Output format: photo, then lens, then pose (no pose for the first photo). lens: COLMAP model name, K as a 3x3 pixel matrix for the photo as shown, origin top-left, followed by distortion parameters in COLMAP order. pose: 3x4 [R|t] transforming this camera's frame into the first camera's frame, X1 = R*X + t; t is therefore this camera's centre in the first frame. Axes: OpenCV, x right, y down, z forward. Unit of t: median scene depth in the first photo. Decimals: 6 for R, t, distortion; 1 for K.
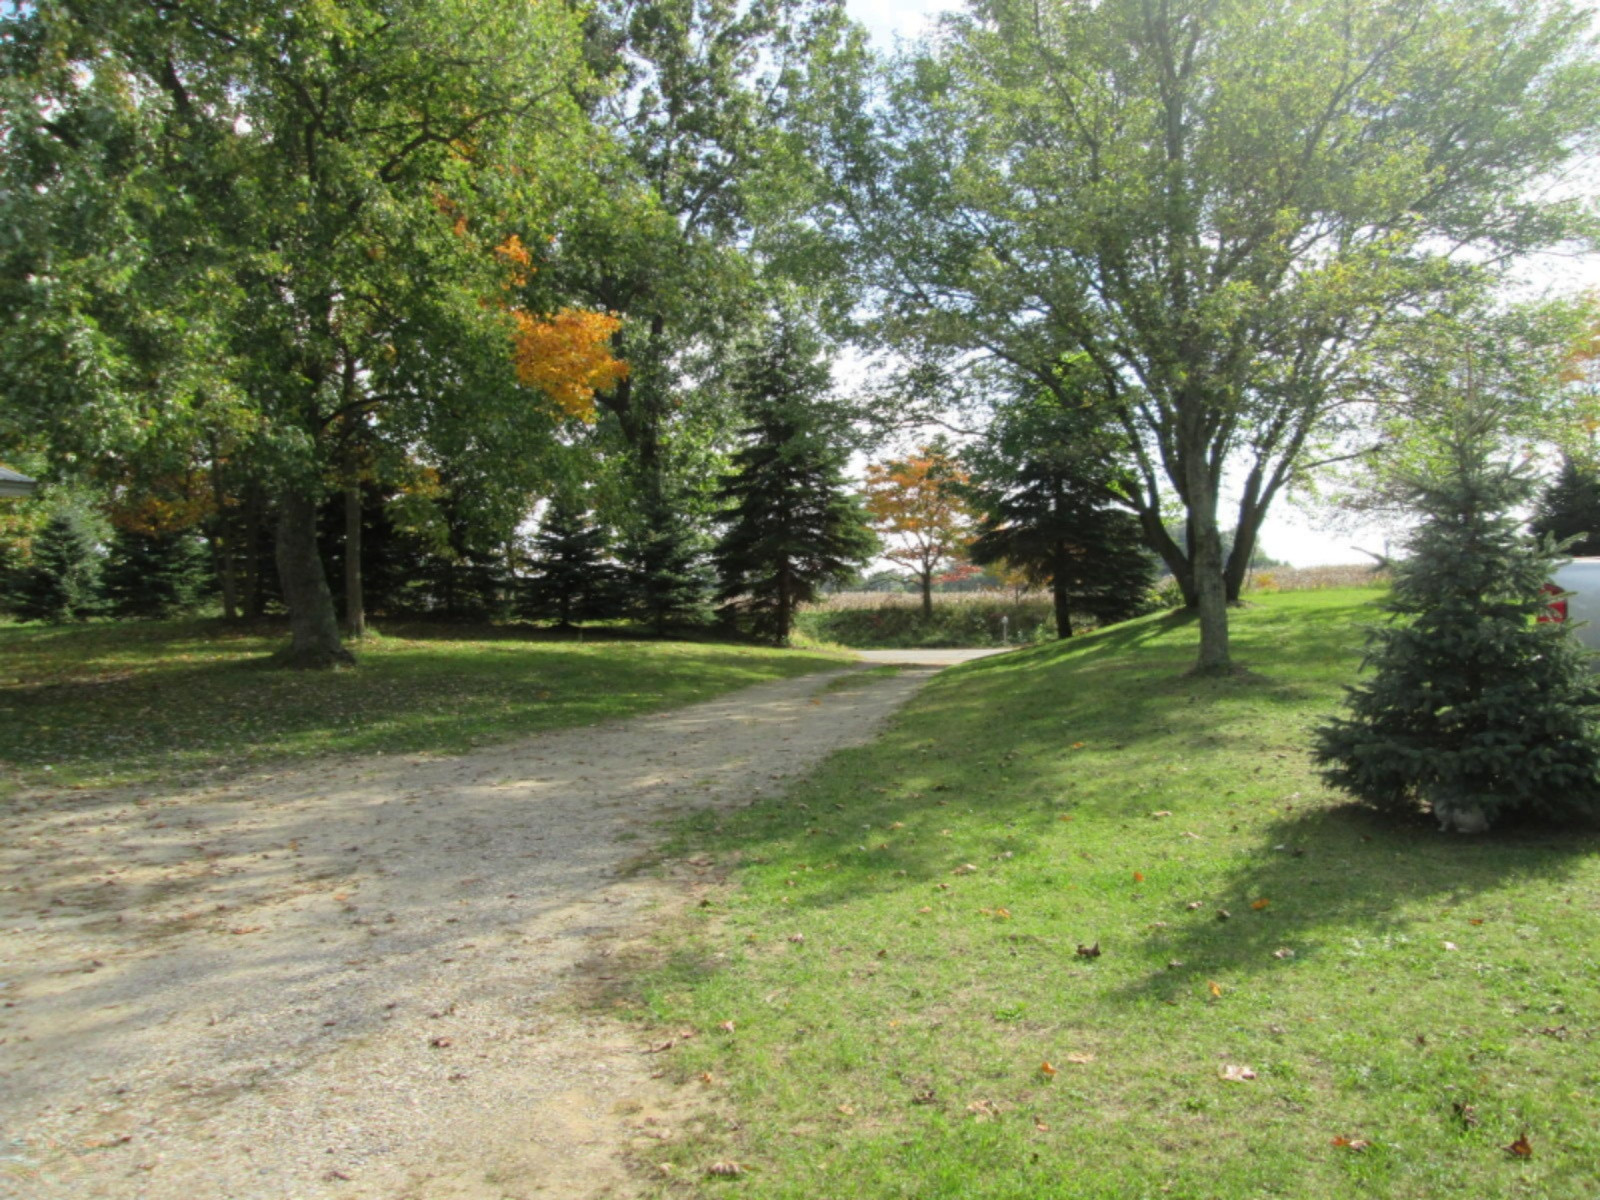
lens RADIAL K [[1275.7, 0, 800.0], [0, 1275.7, 600.0], [0, 0, 1]] dist [-0.034319, -0.004695]
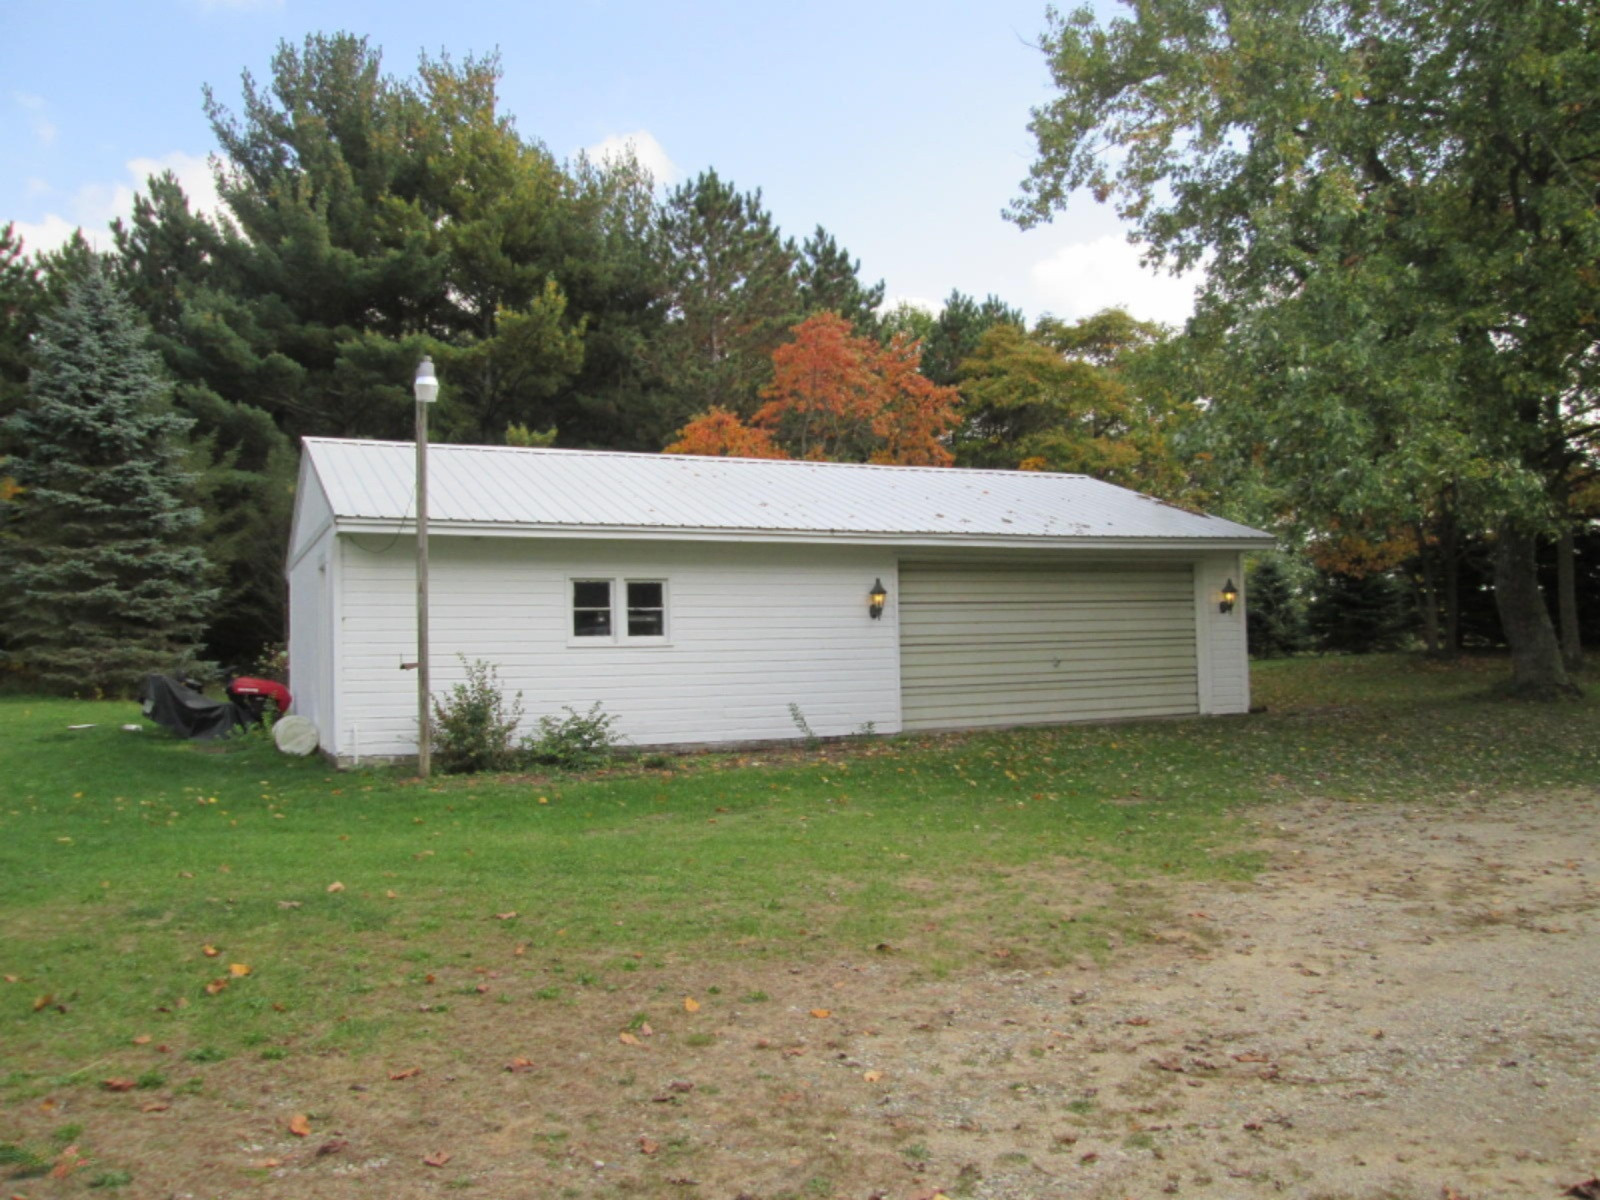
lens RADIAL K [[1275.7, 0, 800.0], [0, 1275.7, 600.0], [0, 0, 1]] dist [-0.034319, -0.004695]
pose [[0.648191, -0.042155, -0.760310, -0.005353], [0.022517, 0.999091, -0.036197, -0.004345], [0.761145, 0.006343, 0.648551, -0.129329]]
